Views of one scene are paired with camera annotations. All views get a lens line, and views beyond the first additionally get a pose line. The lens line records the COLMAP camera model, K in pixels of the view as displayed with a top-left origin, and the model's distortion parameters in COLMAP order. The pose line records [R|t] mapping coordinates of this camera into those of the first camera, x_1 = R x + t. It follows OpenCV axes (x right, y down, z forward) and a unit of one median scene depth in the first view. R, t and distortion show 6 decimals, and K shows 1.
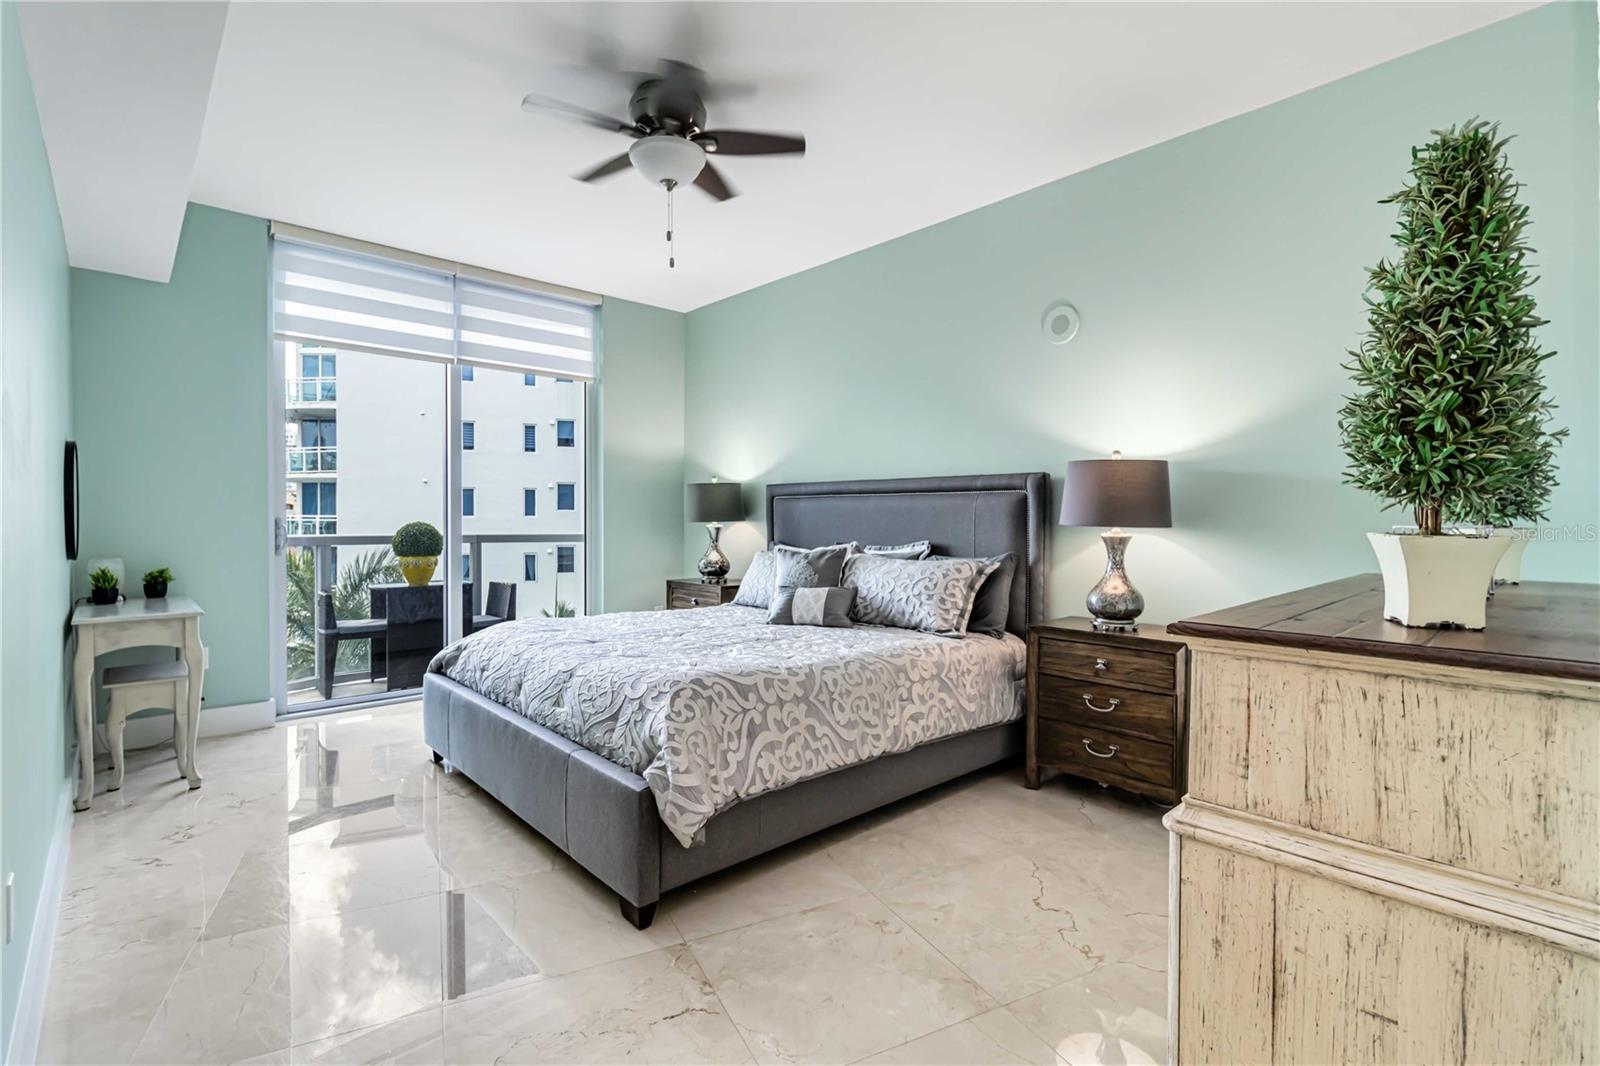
lens RADIAL K [[736.9, 0, 811.5], [0, 736.9, 529.2], [0, 0, 1]] dist [0.003175, 0.000551]
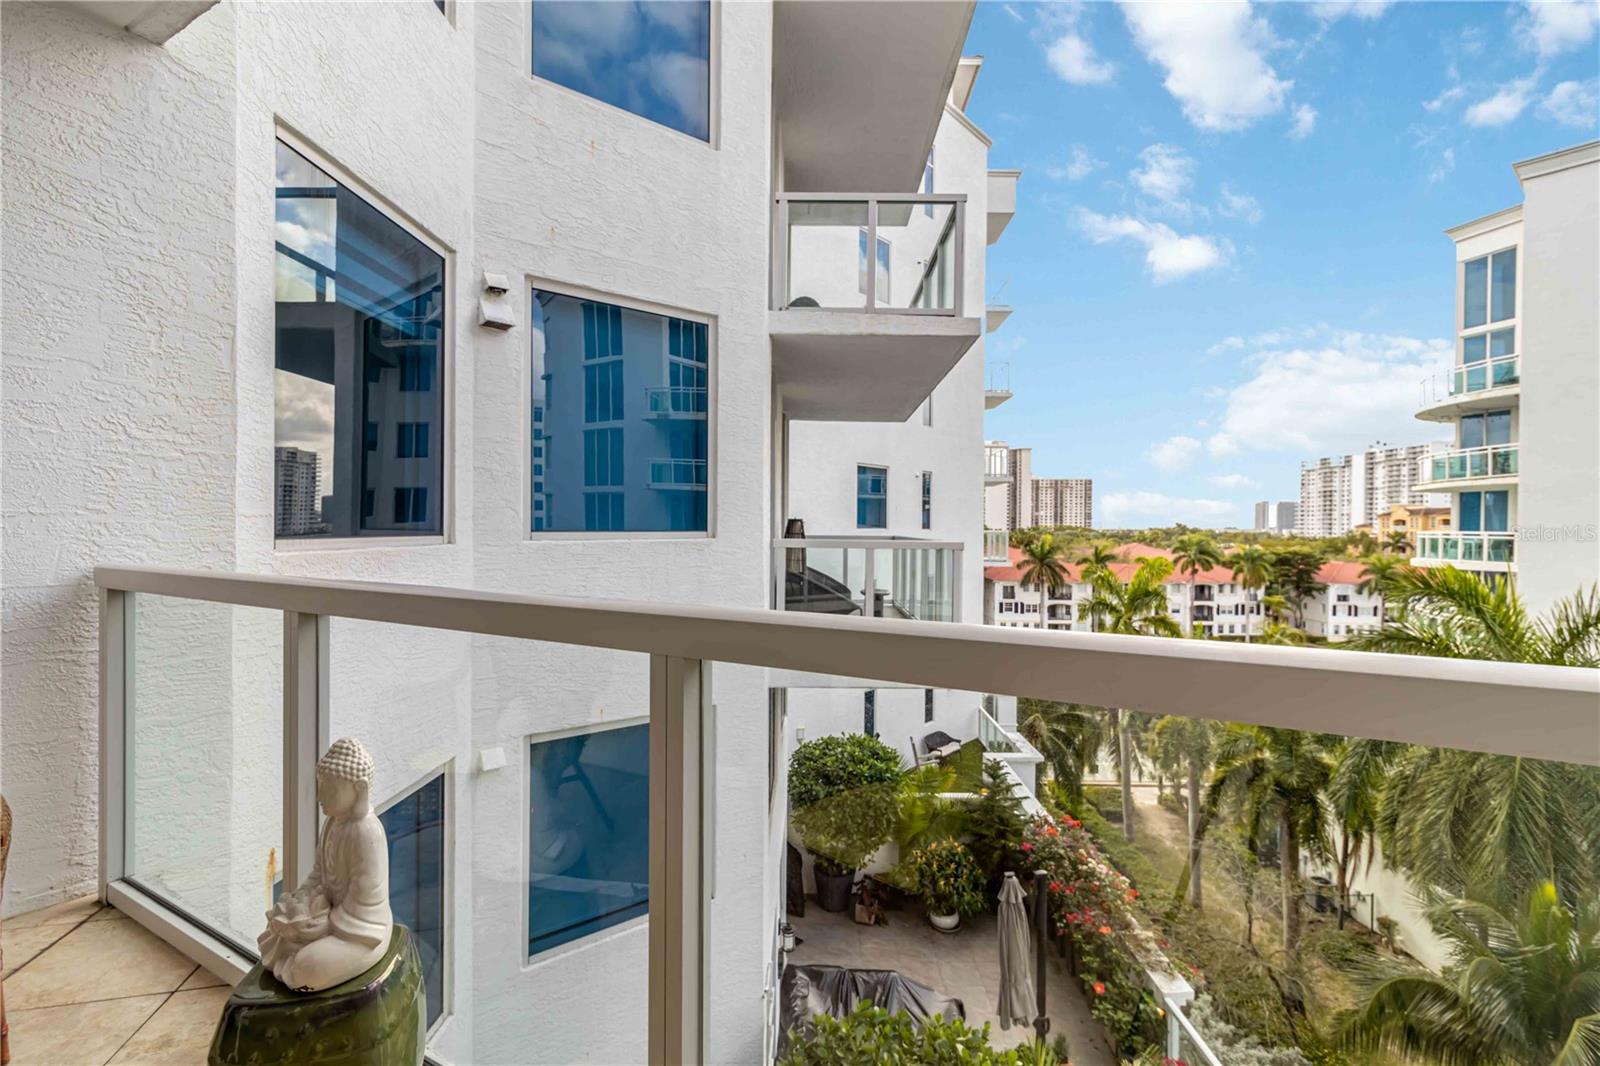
lens RADIAL K [[733.9, 0, 806.7], [0, 733.9, 532.6], [0, 0, 1]] dist [-0.000311, 0.000229]
pose [[0.279295, 0.004813, -0.960193, -0.237594], [-0.021448, 0.999769, -0.001227, -0.002281], [0.959966, 0.020937, 0.279333, 0.153553]]
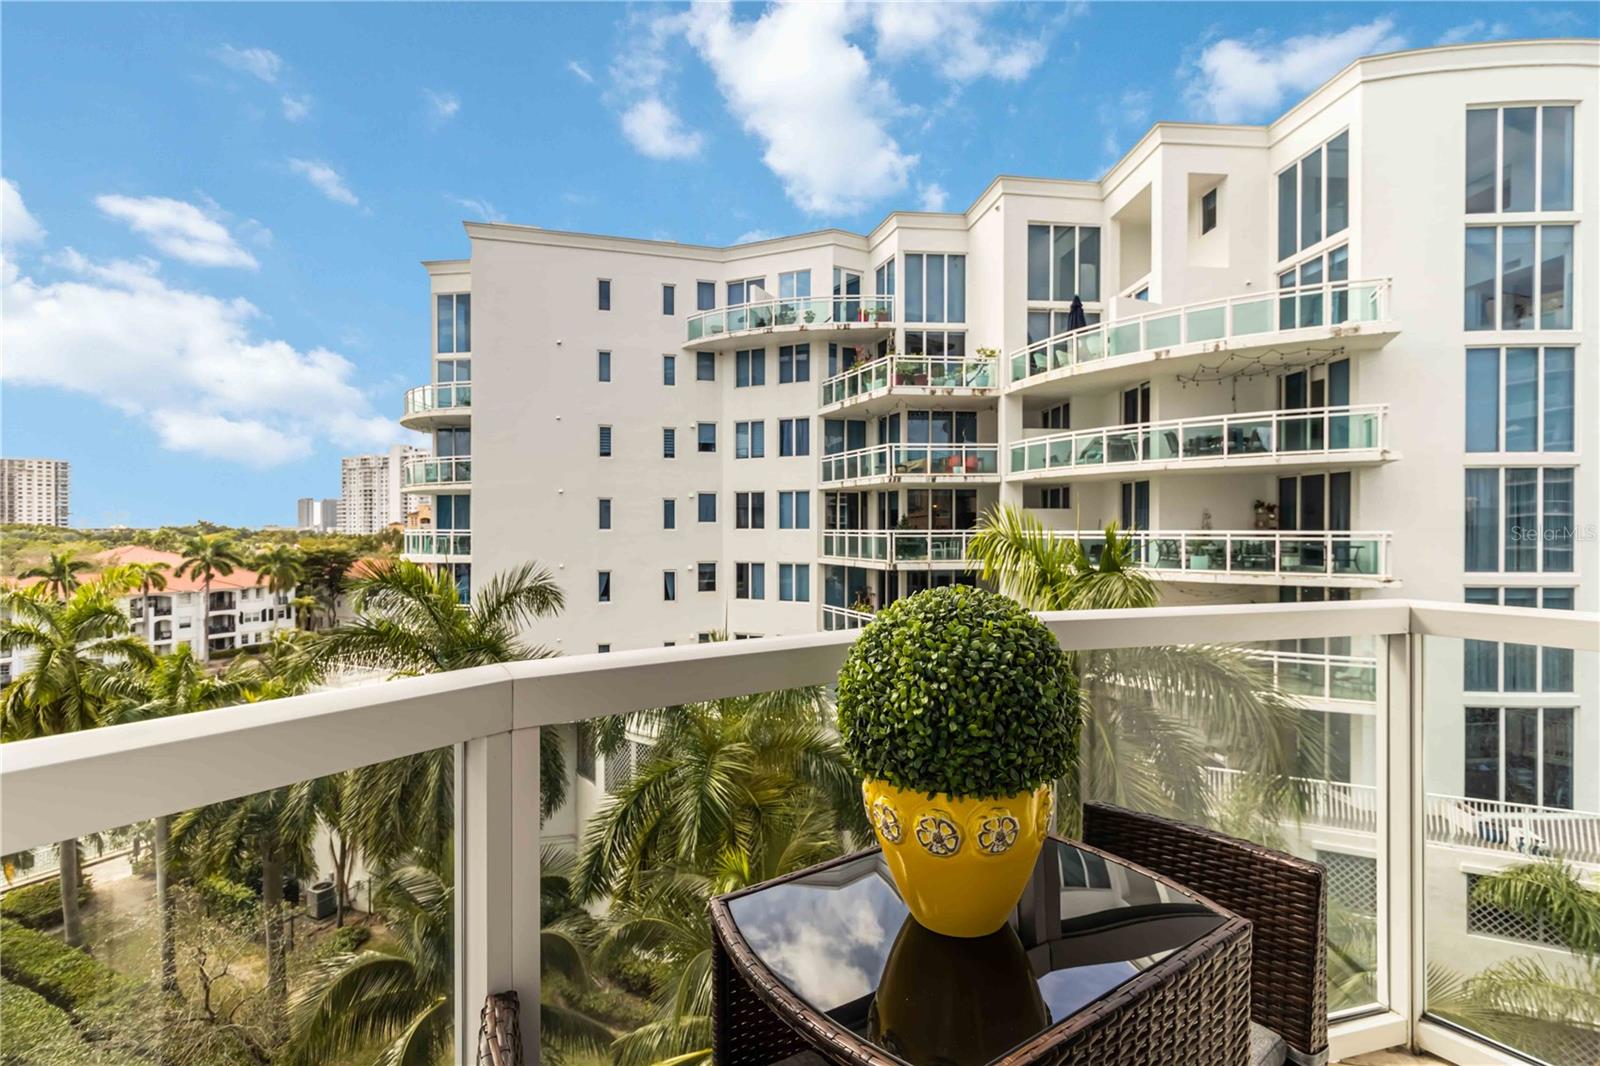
lens RADIAL K [[736.9, 0, 811.5], [0, 736.9, 529.2], [0, 0, 1]] dist [0.003175, 0.000551]
pose [[0.990928, -0.004161, -0.134332, -0.196753], [0.002087, 0.999877, -0.015573, -0.007598], [0.134381, 0.015152, 0.990814, 0.289374]]
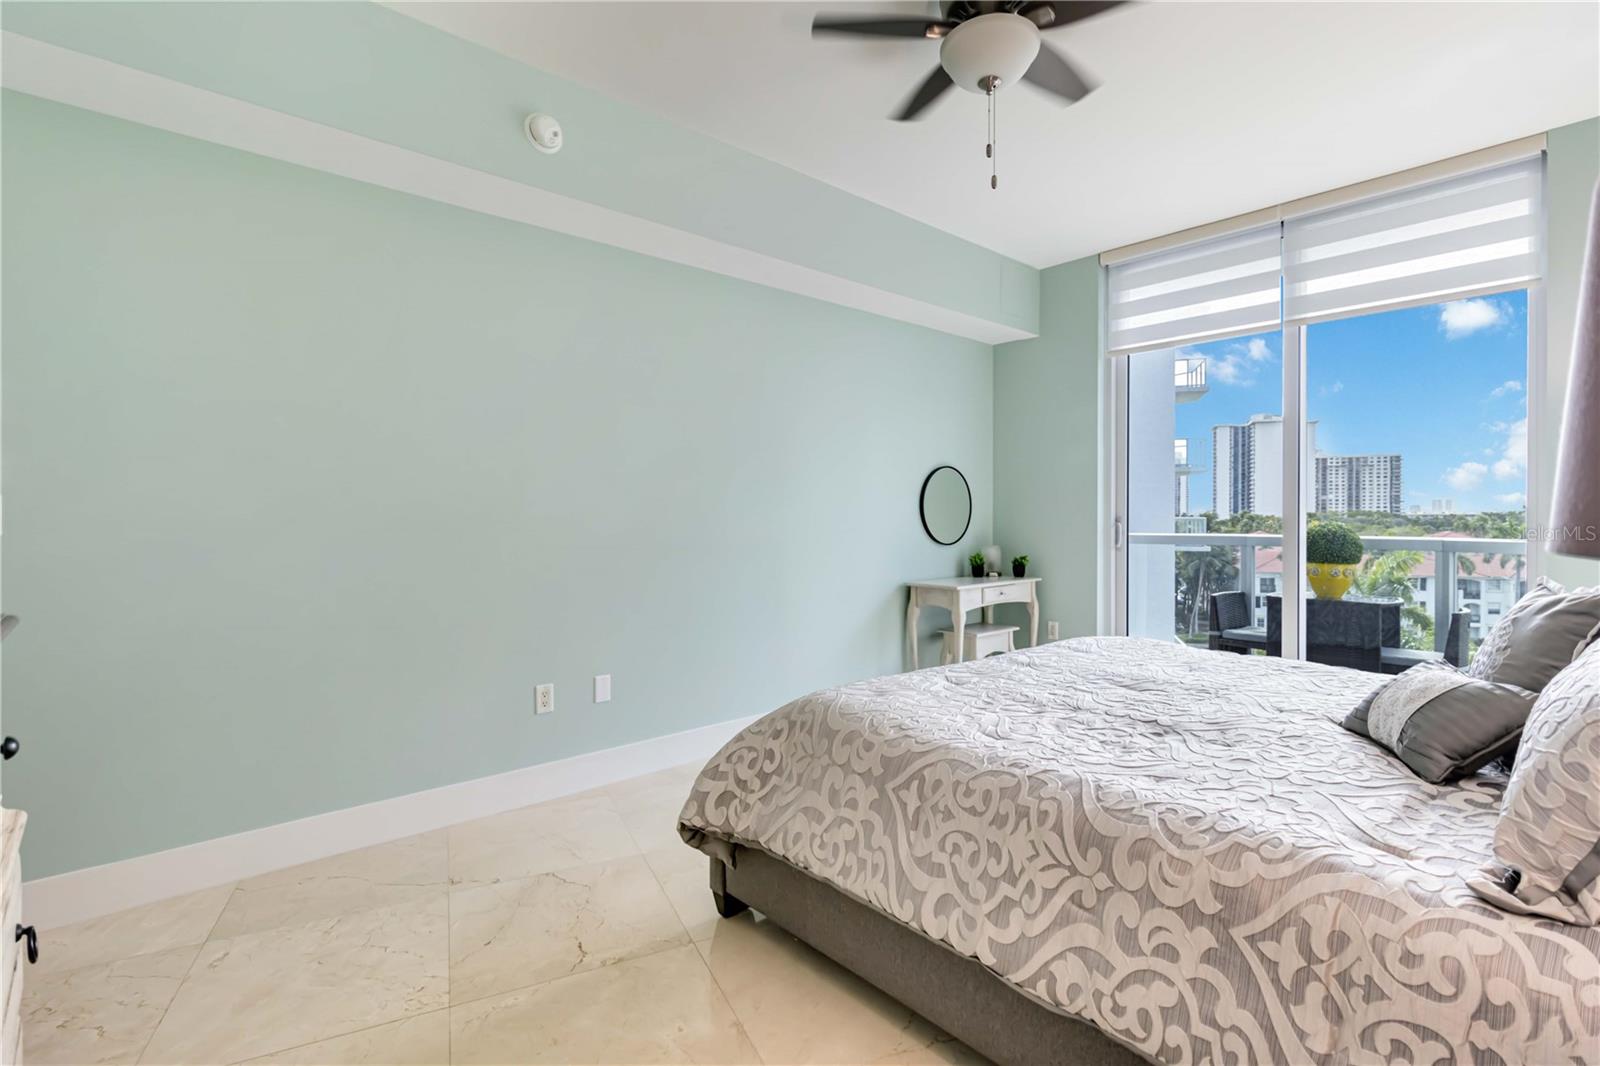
lens RADIAL K [[750.4, 0, 819.5], [0, 750.4, 517.8], [0, 0, 1]] dist [0.002890, 0.000521]
pose [[-0.012649, -0.001692, -0.999919, 0.114370], [-0.014720, 0.999891, -0.001506, -0.001613], [0.999812, 0.014700, -0.012672, 0.160449]]
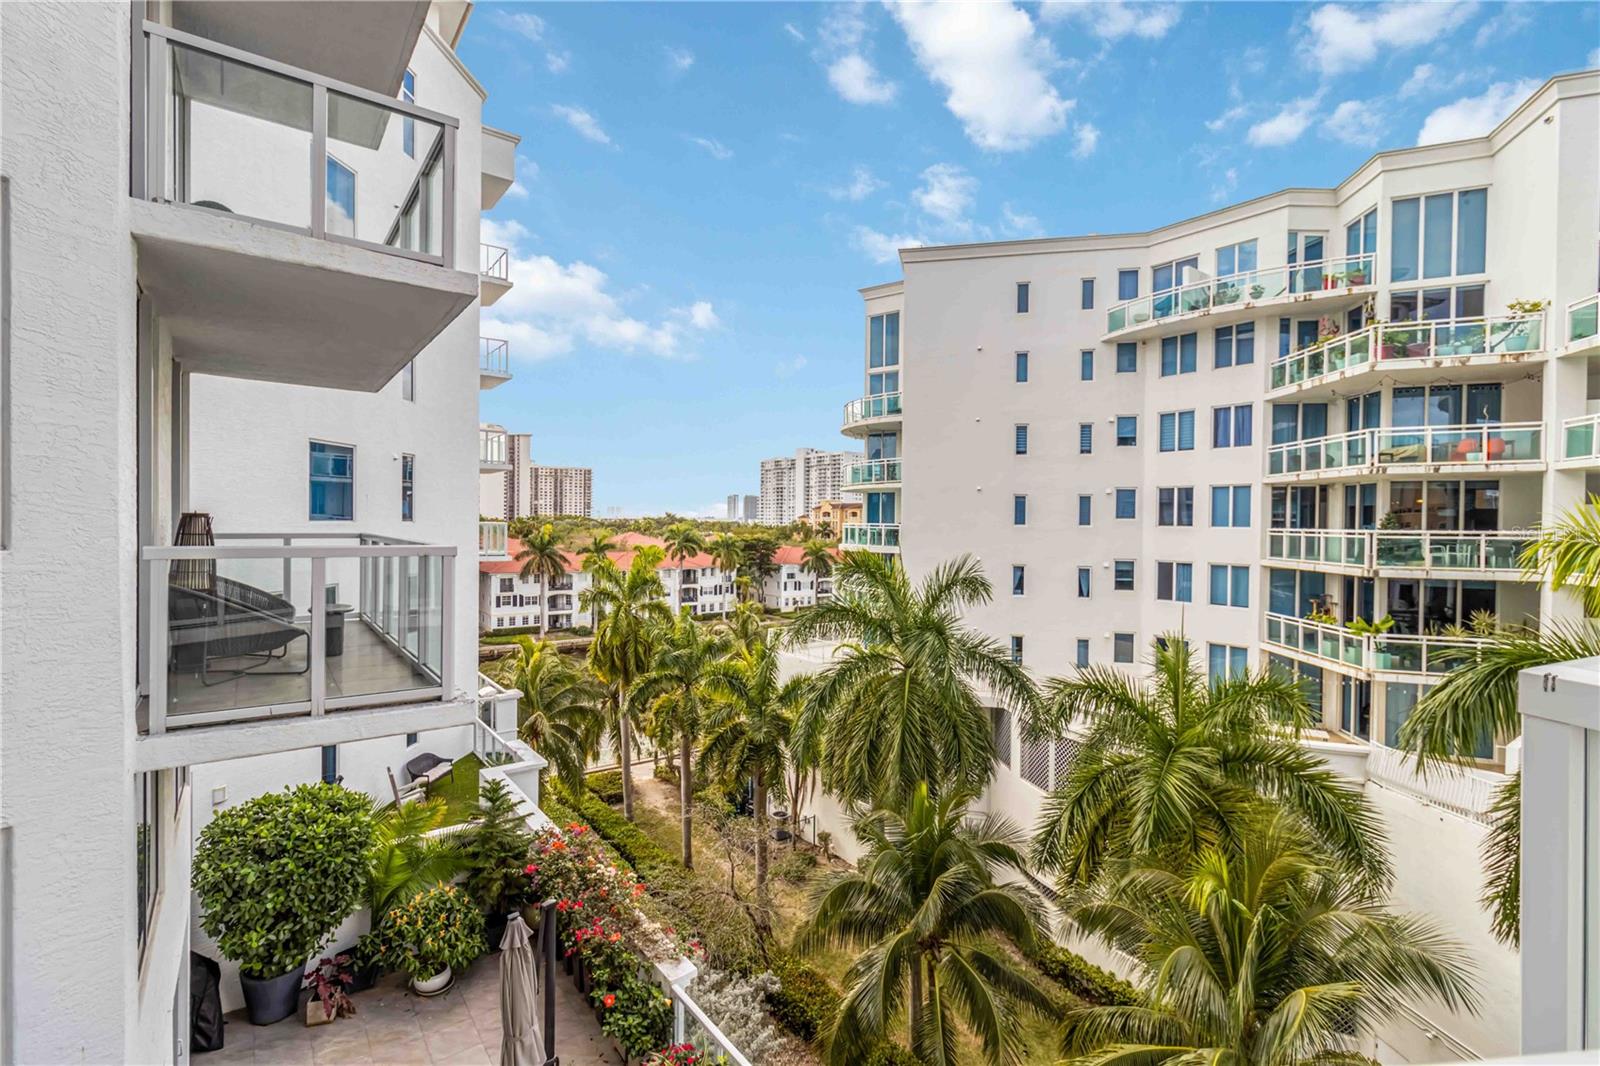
lens RADIAL K [[736.9, 0, 811.5], [0, 736.9, 529.2], [0, 0, 1]] dist [0.003175, 0.000551]
pose [[0.810264, 0.011100, -0.585960, -0.281158], [-0.016676, 0.999852, -0.004120, -0.009037], [0.585828, 0.013110, 0.810330, 0.175814]]
